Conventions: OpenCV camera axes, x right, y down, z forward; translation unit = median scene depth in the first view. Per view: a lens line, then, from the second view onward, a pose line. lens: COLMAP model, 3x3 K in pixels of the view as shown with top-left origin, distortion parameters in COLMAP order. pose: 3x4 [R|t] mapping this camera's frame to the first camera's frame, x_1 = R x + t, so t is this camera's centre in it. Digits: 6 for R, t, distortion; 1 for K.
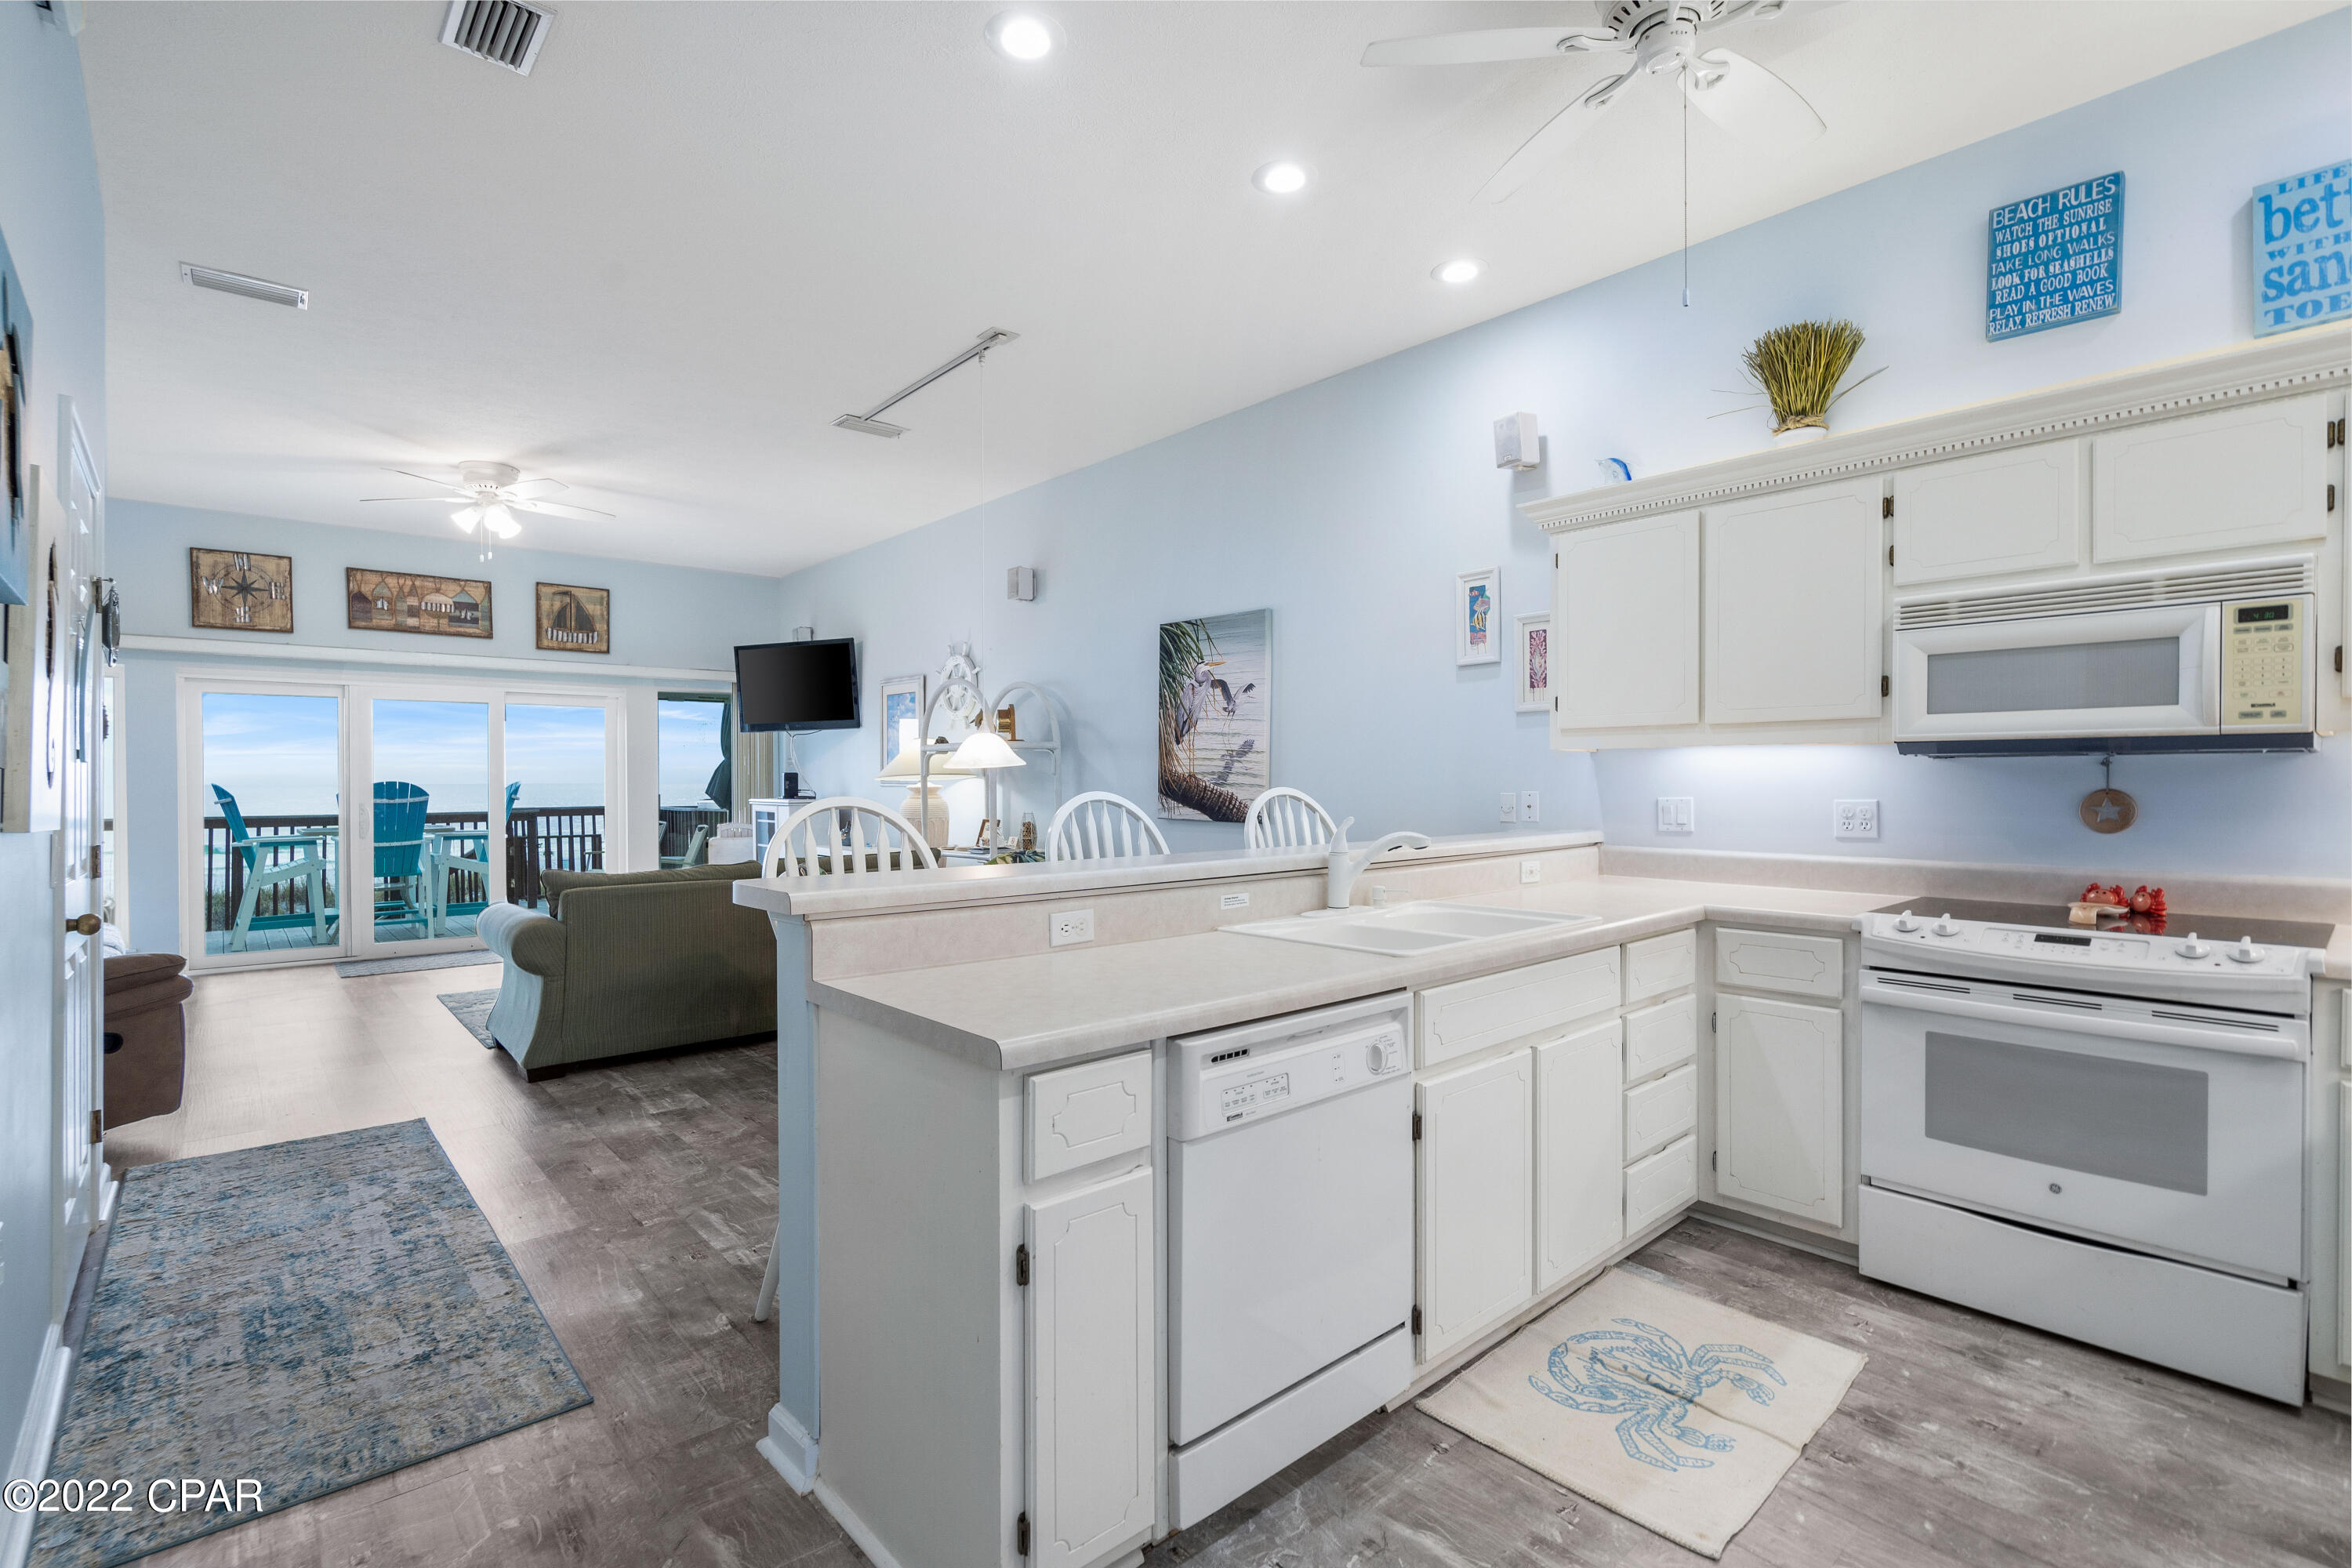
lens RADIAL K [[1100.4, 0, 1146.1], [0, 1100.4, 815.9], [0, 0, 1]] dist [-0.003550, 0.000998]
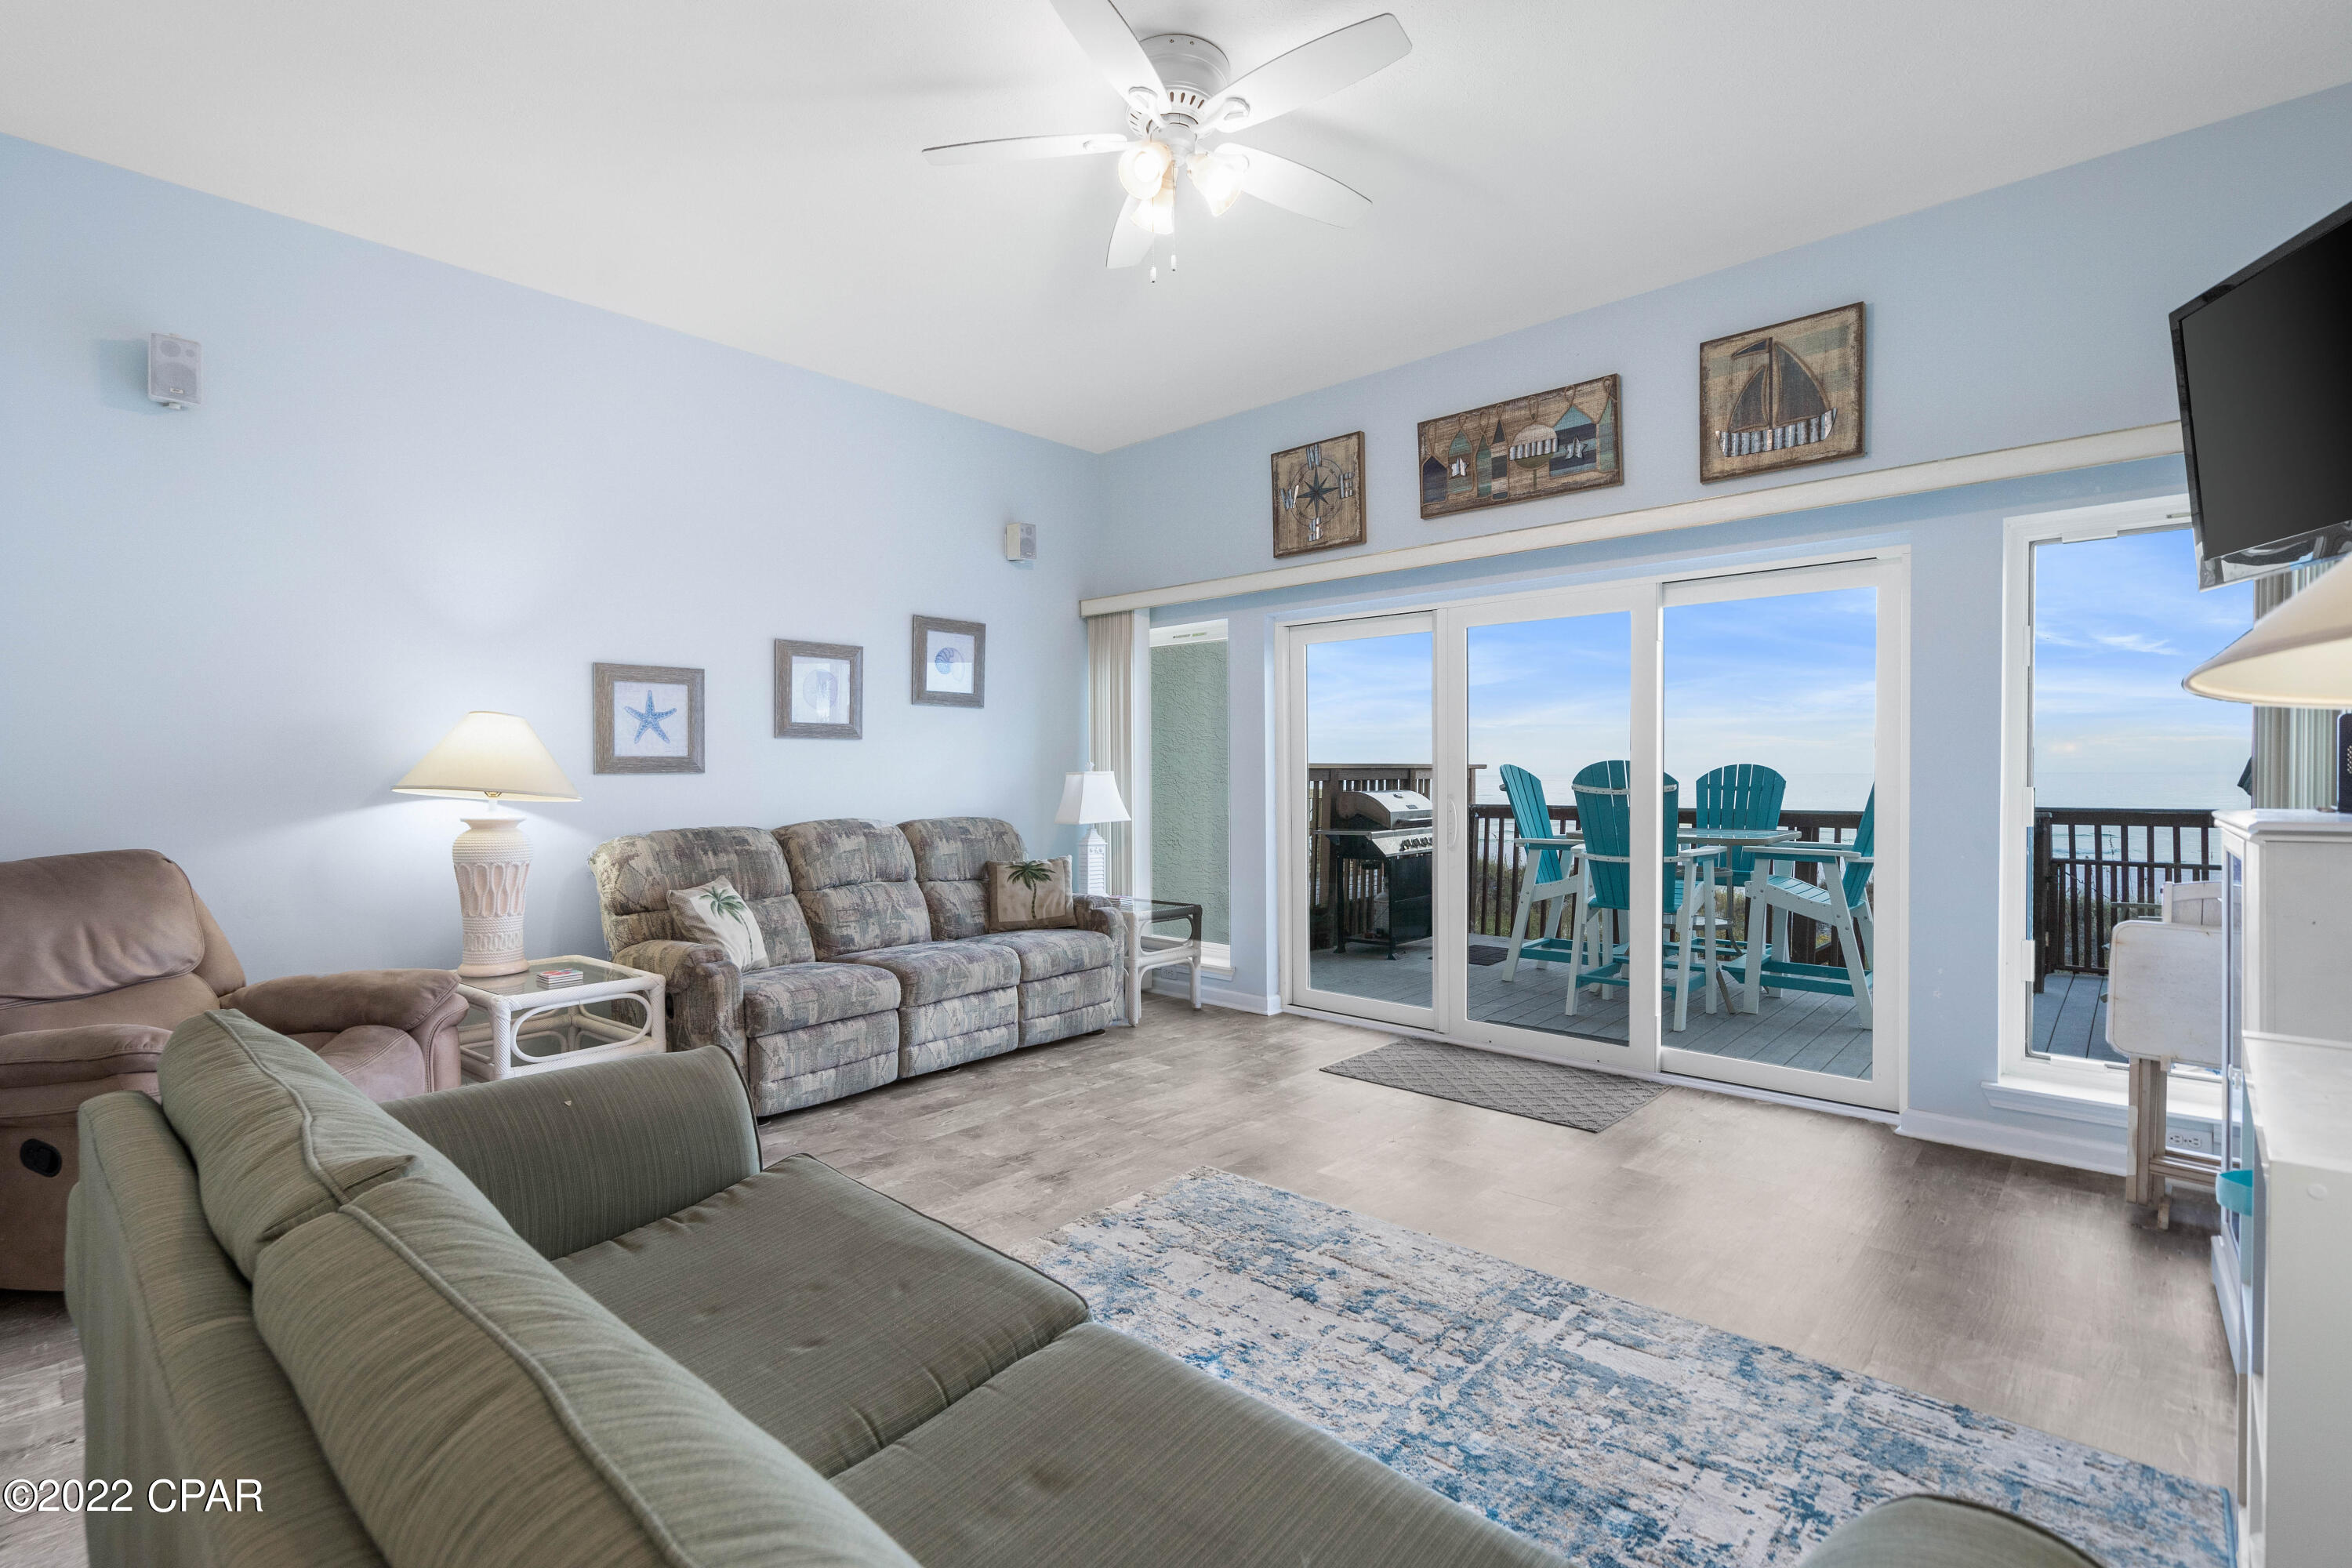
lens RADIAL K [[1100.4, 0, 1146.3], [0, 1100.4, 780.4], [0, 0, 1]] dist [-0.003550, 0.000998]
pose [[0.117899, 0.010091, -0.992974, -0.132865], [-0.027162, 0.999607, 0.006934, -0.023274], [0.992654, 0.026153, 0.118127, 0.924681]]
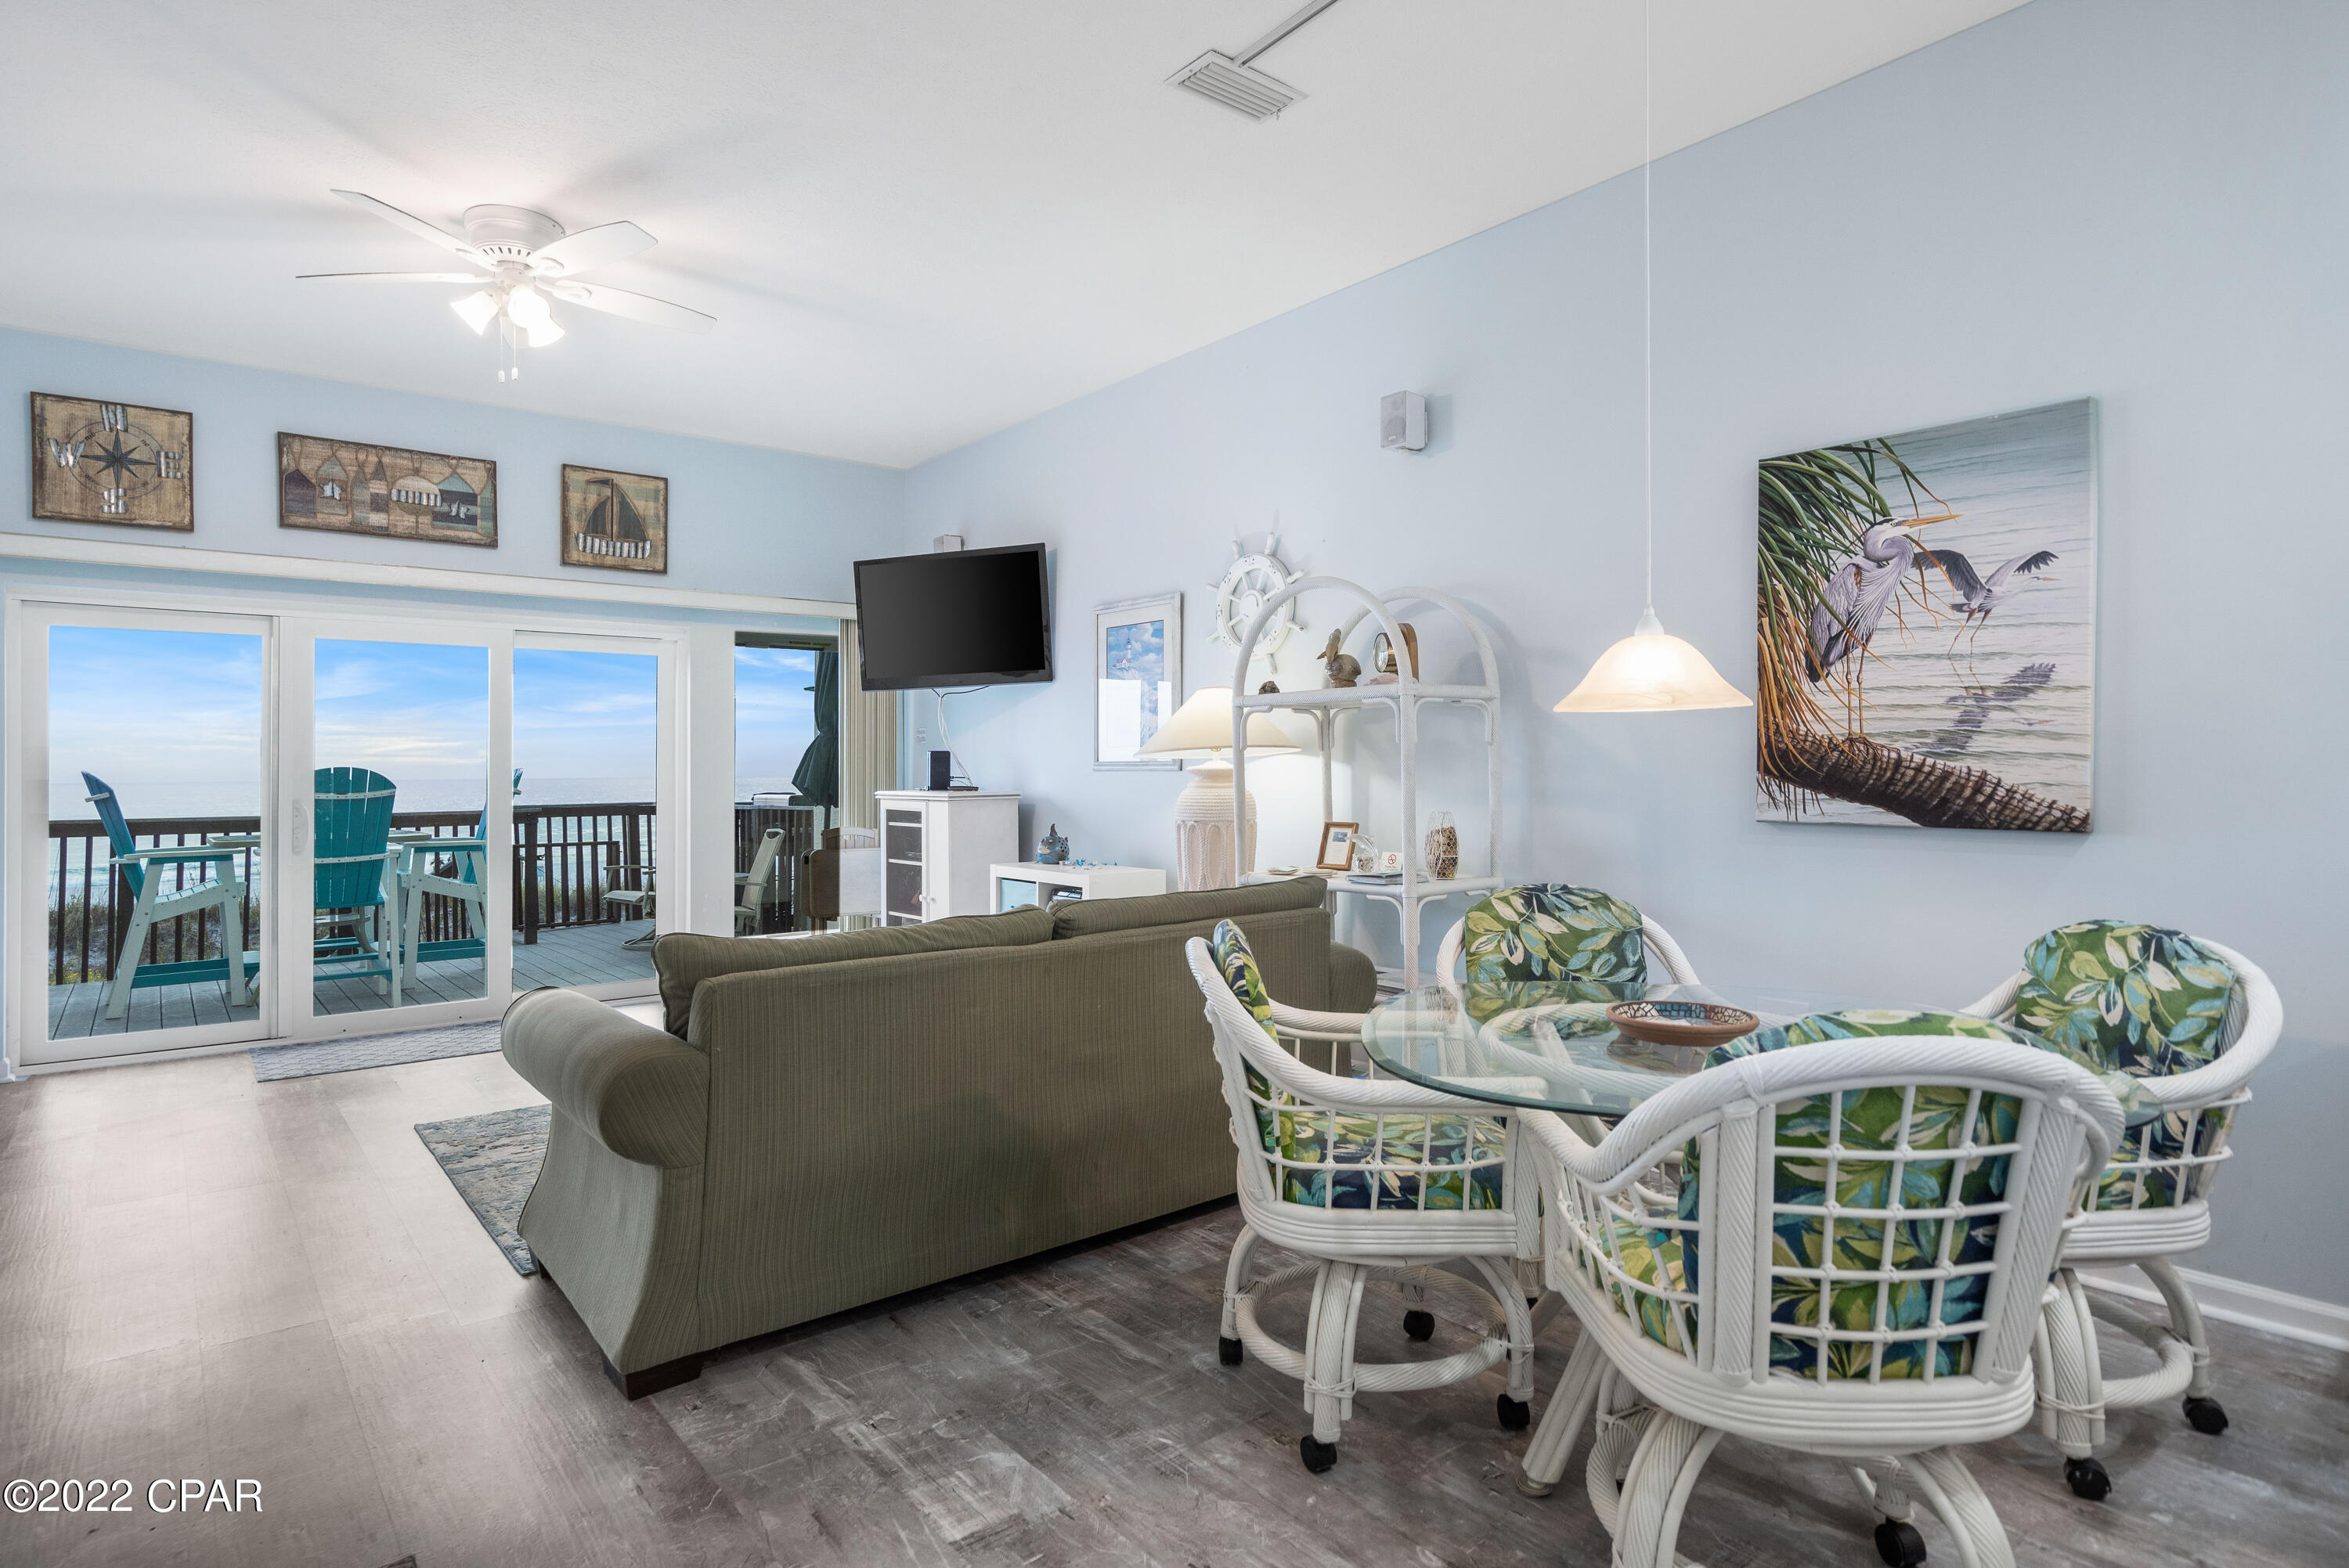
lens RADIAL K [[1235.0, 0, 1140.7], [0, 1235.0, 778.9], [0, 0, 1]] dist [0.004031, -0.002969]
pose [[0.999631, -0.004180, -0.026831, -0.246280], [0.003467, 0.999640, -0.026594, -0.003246], [0.026933, 0.026491, 0.999286, 0.355750]]
